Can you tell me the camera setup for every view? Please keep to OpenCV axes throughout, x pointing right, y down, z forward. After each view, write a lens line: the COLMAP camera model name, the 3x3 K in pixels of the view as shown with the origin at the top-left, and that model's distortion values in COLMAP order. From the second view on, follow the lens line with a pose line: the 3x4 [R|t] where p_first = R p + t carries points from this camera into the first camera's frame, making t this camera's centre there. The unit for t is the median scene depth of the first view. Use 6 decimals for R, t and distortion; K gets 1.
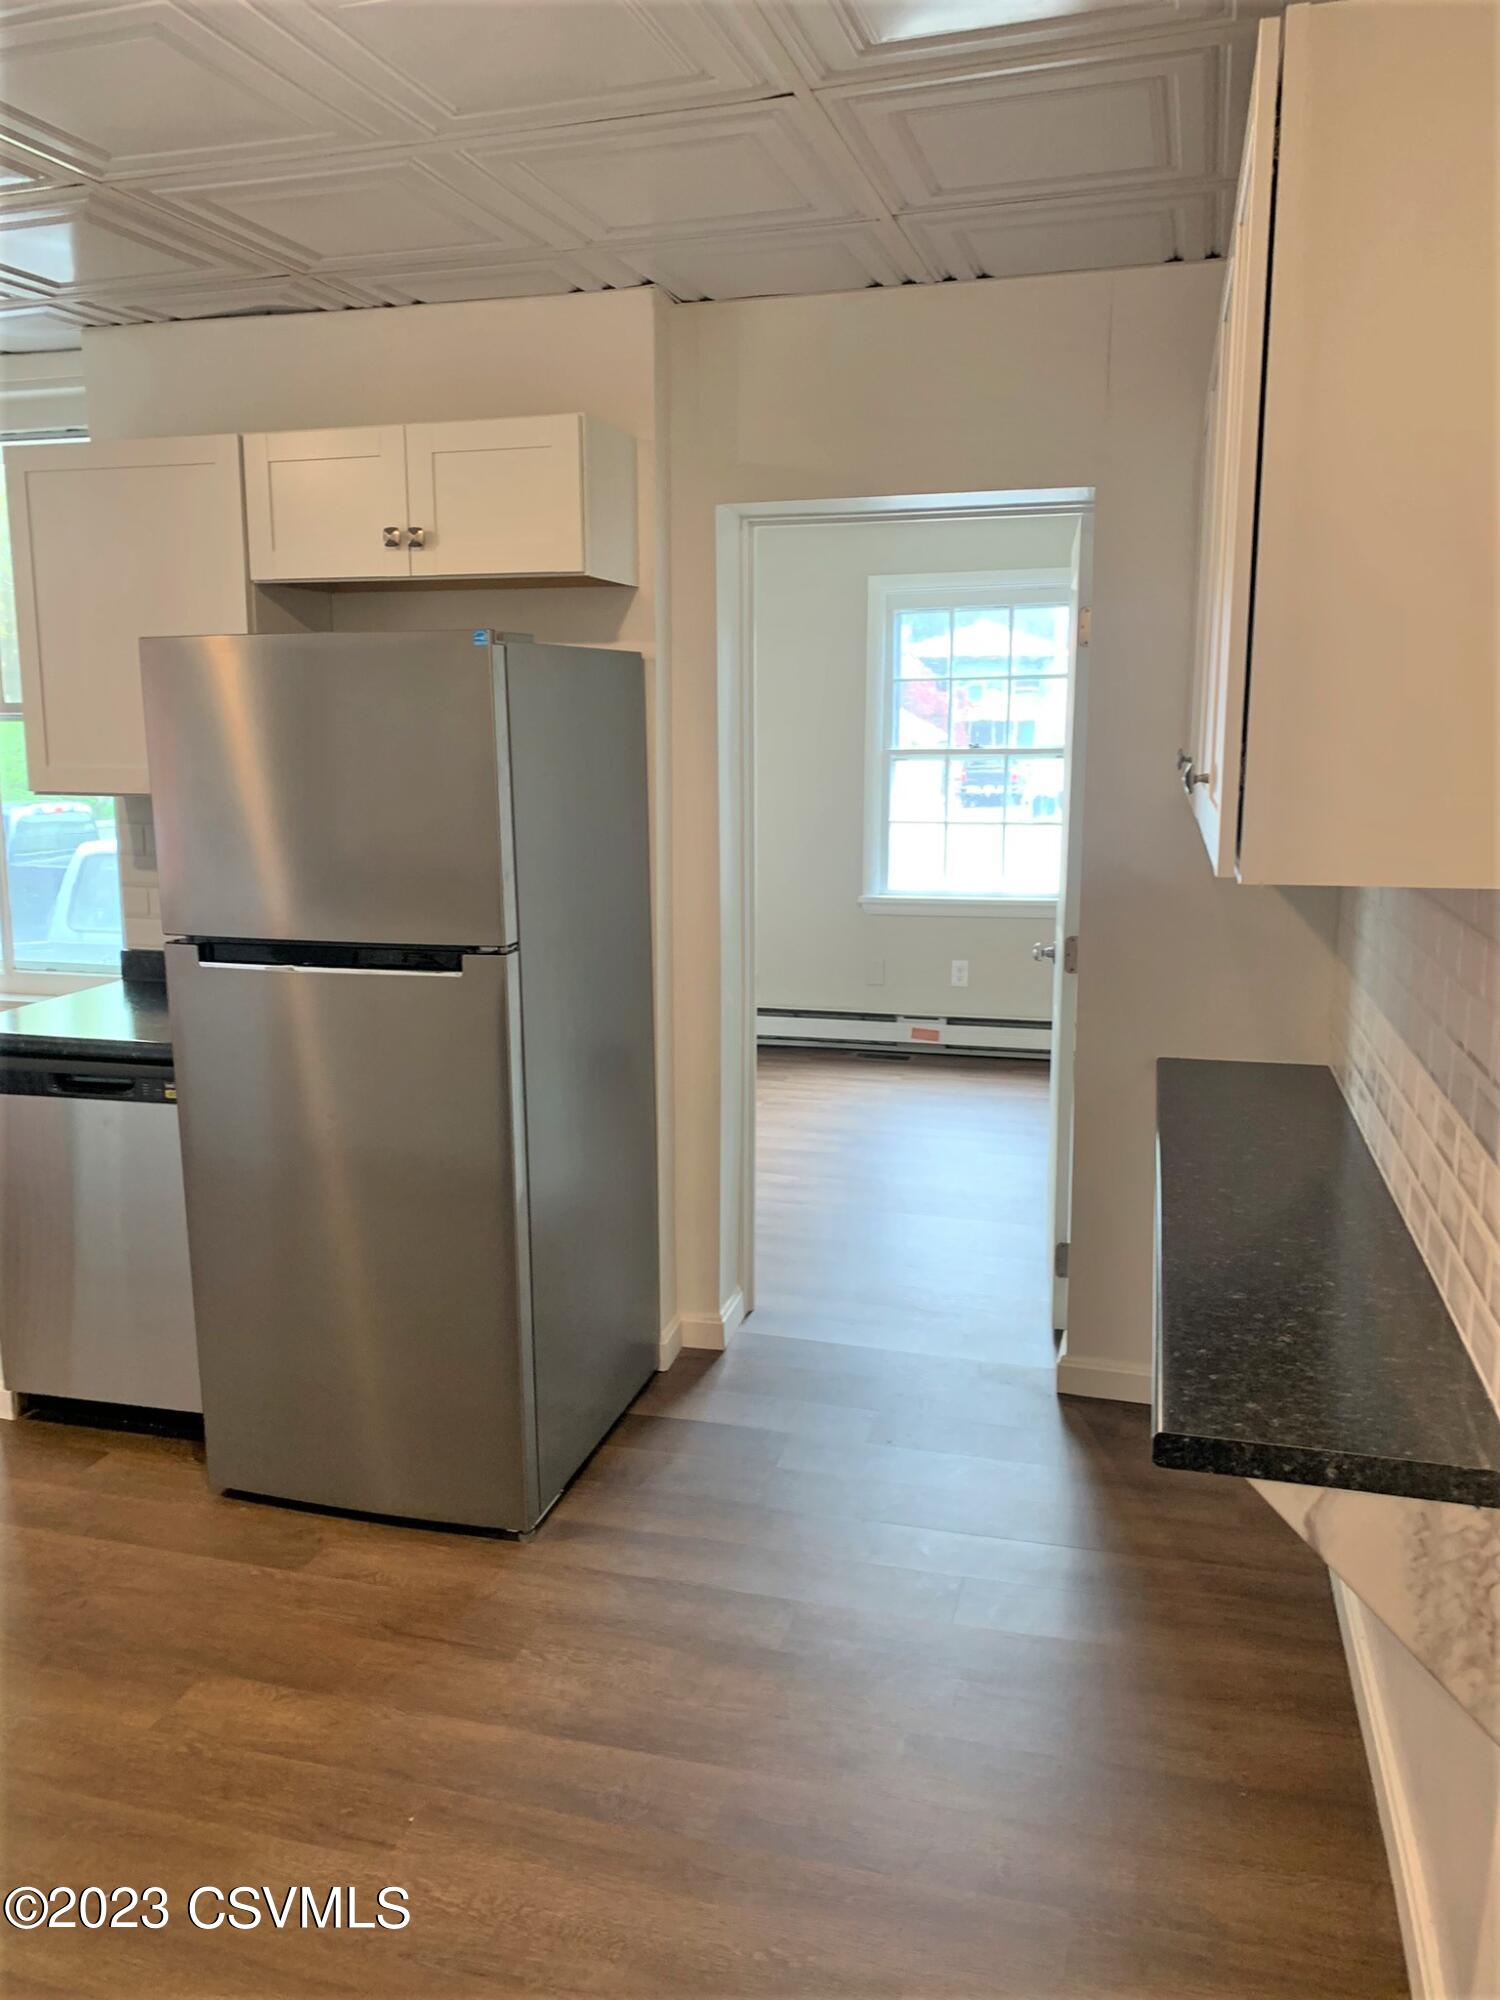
lens RADIAL K [[1530.4, 0, 744.7], [0, 1530.4, 991.5], [0, 0, 1]] dist [0.028472, -0.023384]
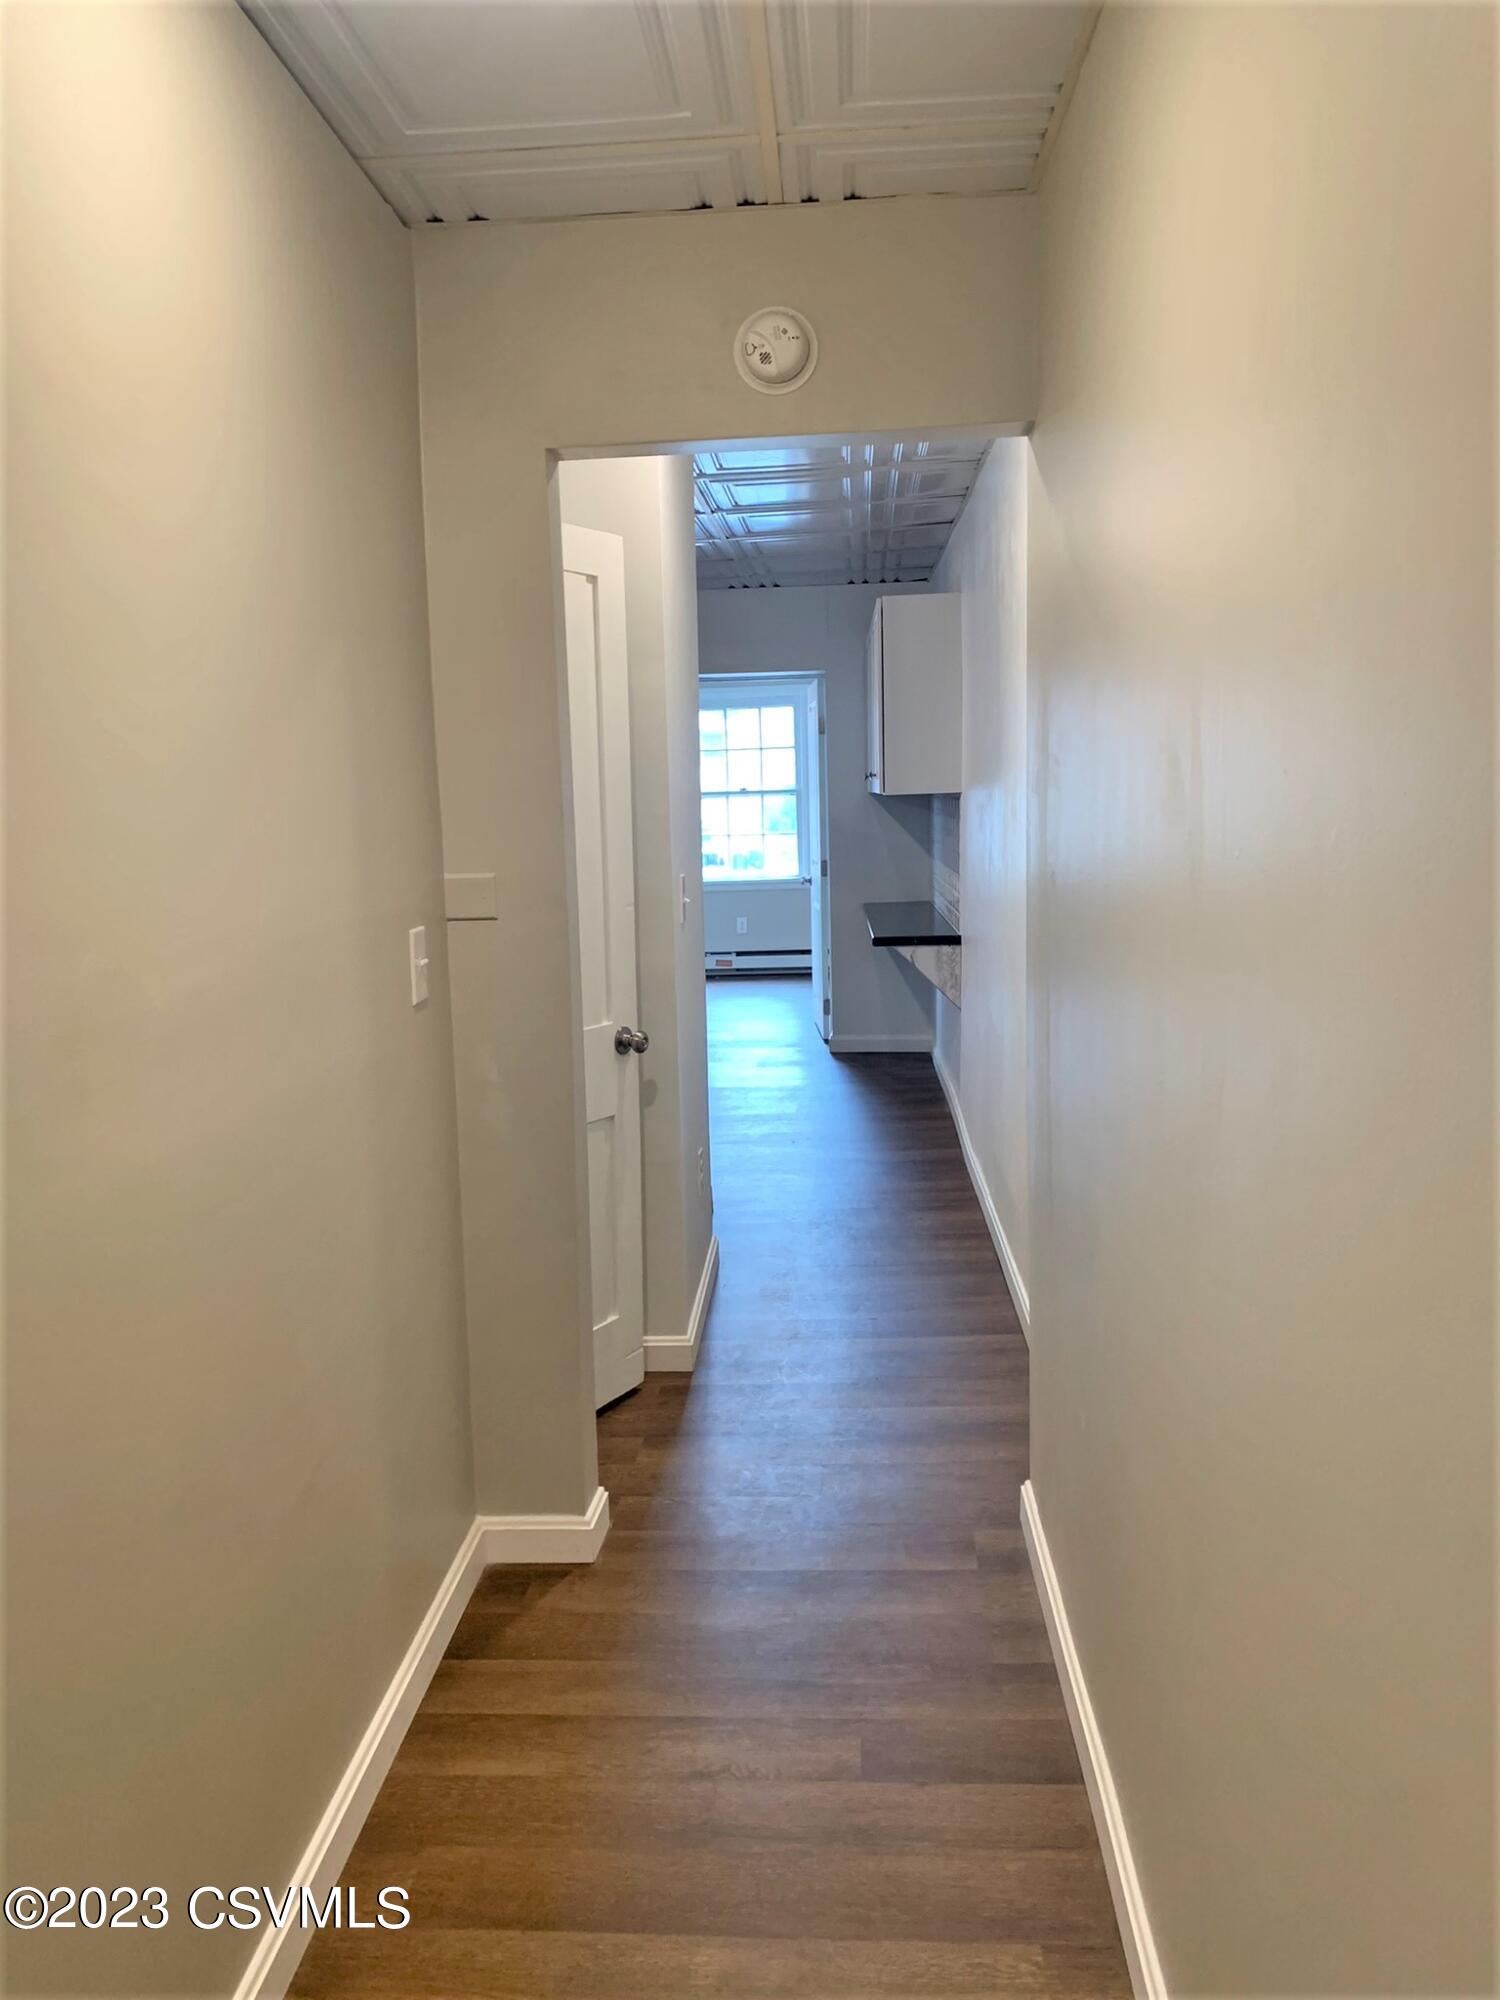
lens RADIAL K [[1530.4, 0, 748.7], [0, 1530.4, 1005.4], [0, 0, 1]] dist [0.028472, -0.023384]
pose [[0.978622, -0.049329, 0.199663, -0.188119], [0.056789, 0.997879, -0.031810, 0.127823], [-0.197670, 0.042468, 0.979348, -0.623868]]
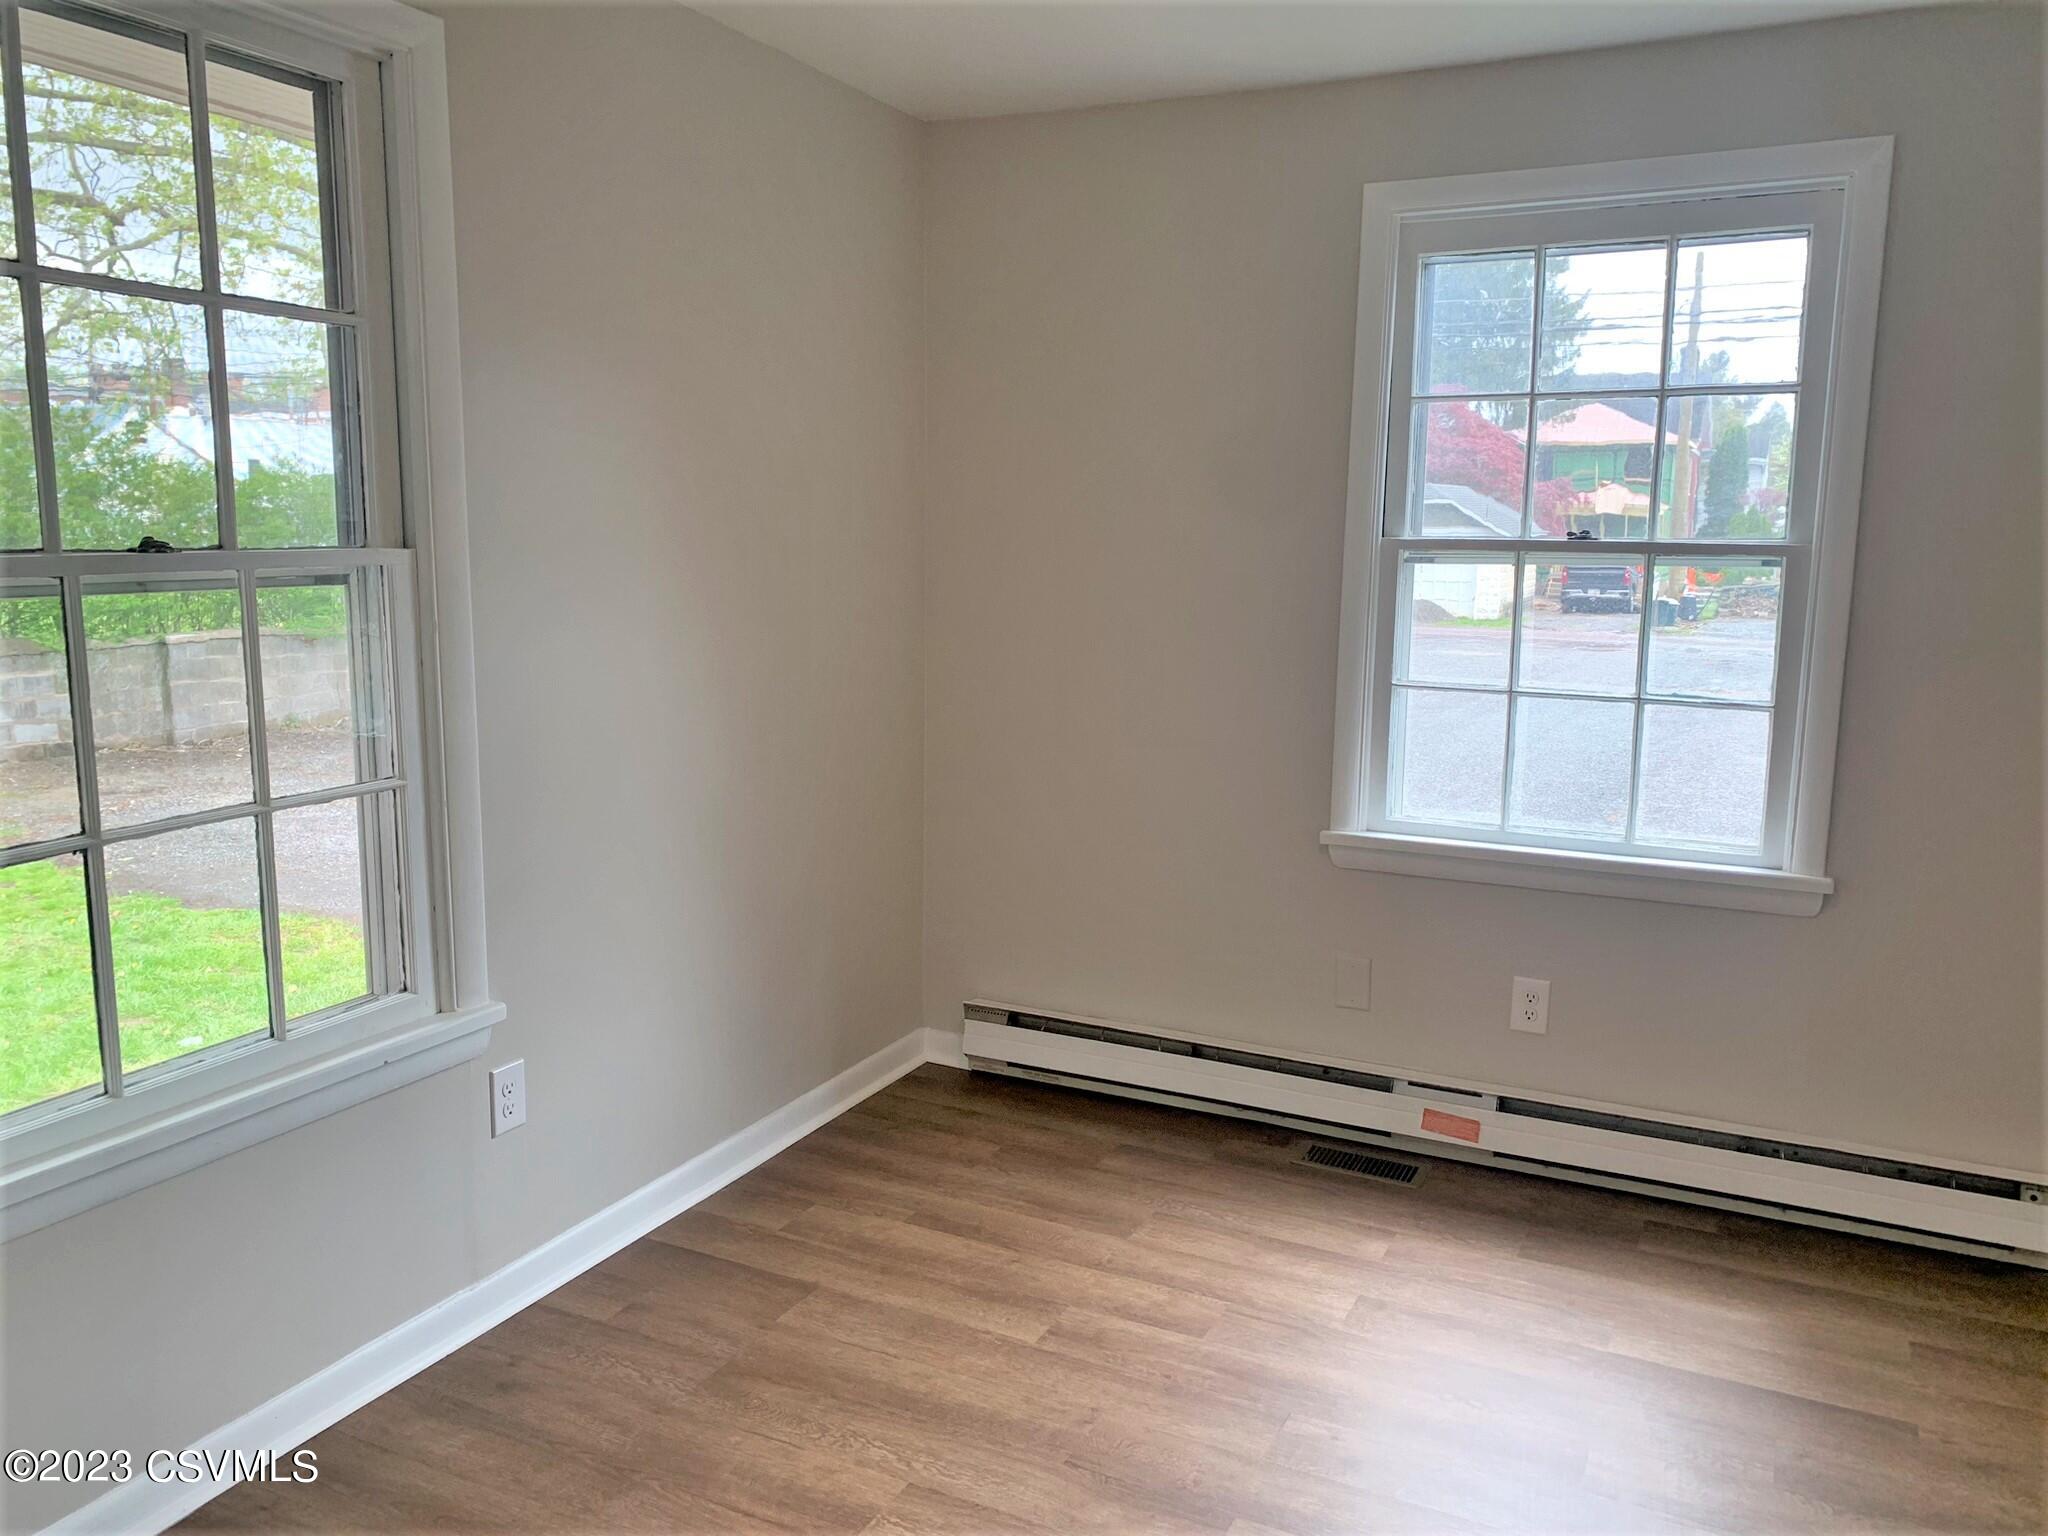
lens RADIAL K [[1567.1, 0, 1037.3], [0, 1567.1, 761.3], [0, 0, 1]] dist [0.028472, -0.023384]
pose [[0.983449, 0.038845, -0.176970, 0.072826], [-0.041930, 0.999026, -0.013722, -0.075107], [0.176265, 0.020916, 0.984121, 0.484110]]
